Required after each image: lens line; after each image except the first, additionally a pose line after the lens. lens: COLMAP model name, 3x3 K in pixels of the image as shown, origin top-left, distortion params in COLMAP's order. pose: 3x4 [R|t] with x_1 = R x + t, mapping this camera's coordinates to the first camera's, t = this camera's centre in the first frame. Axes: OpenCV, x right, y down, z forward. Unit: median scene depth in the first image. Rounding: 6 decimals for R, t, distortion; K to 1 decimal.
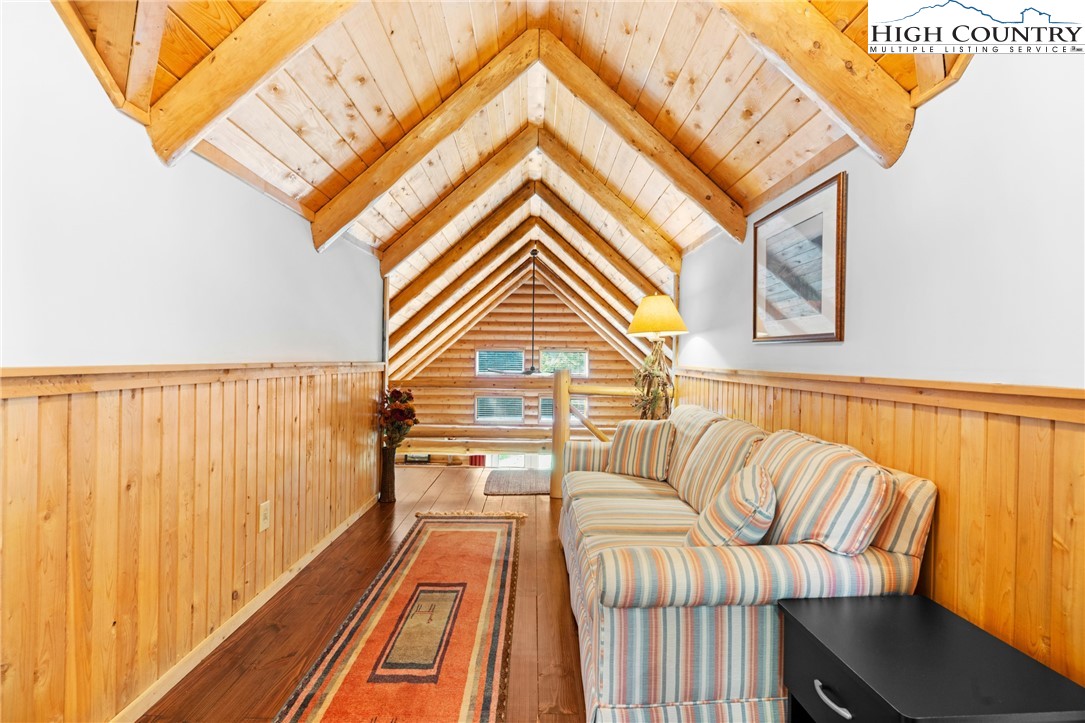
lens RADIAL K [[532.4, 0, 542.5], [0, 532.4, 361.5], [0, 0, 1]] dist [0.000040, 0.000010]
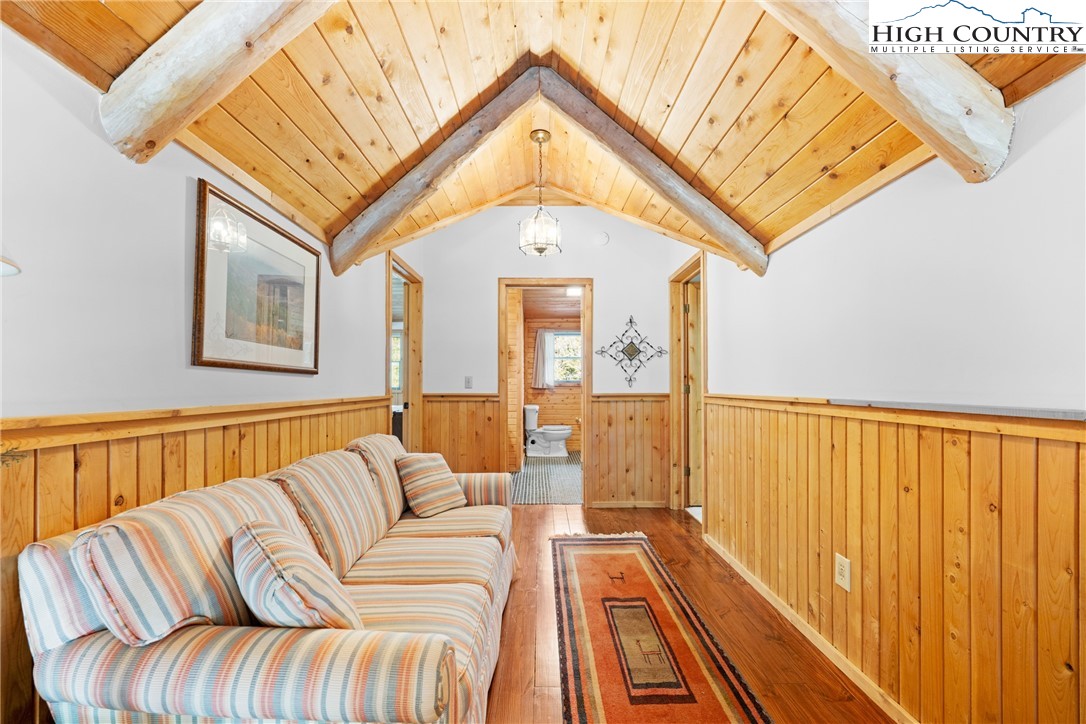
lens RADIAL K [[420.8, 0, 545.3], [0, 420.8, 383.5], [0, 0, 1]] dist [-0.000292, -0.000016]
pose [[-0.999901, -0.010927, 0.008890, -0.031426], [-0.010916, 0.999940, 0.001202, -0.020784], [-0.008902, 0.001104, -0.999960, 1.808322]]
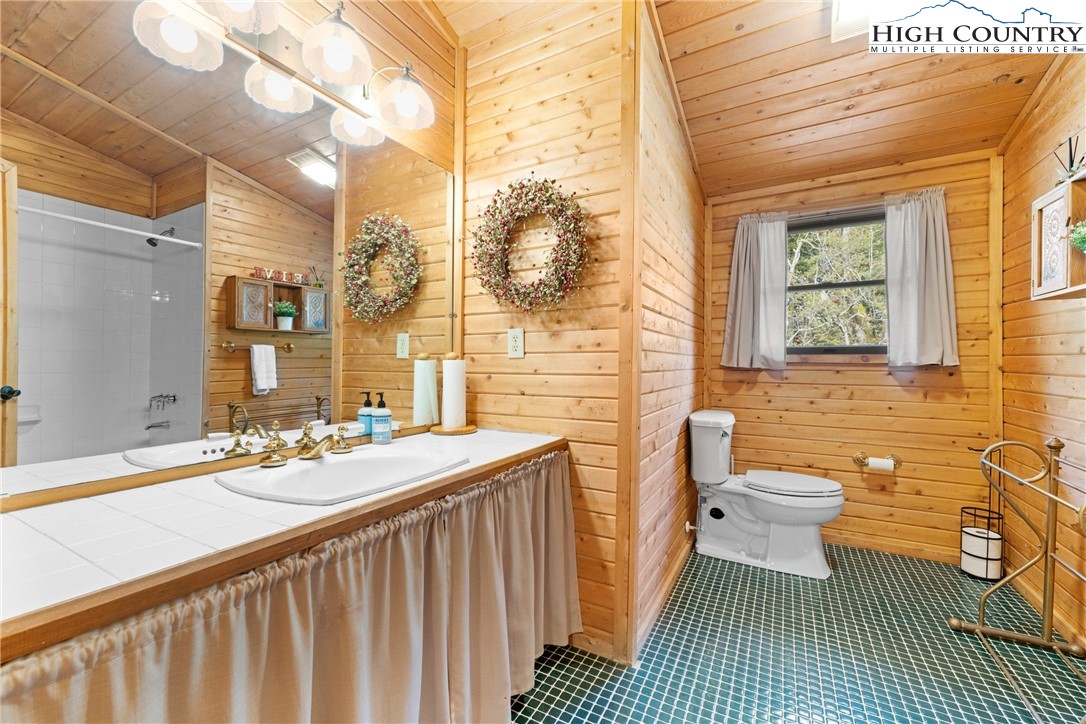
lens RADIAL K [[446.7, 0, 543.5], [0, 446.7, 362.6], [0, 0, 1]] dist [0.000124, -0.000002]
pose [[-0.861401, -0.010112, 0.507825, -0.060283], [-0.008814, 0.999949, 0.004962, -0.013336], [-0.507849, -0.000201, -0.861446, 1.252441]]
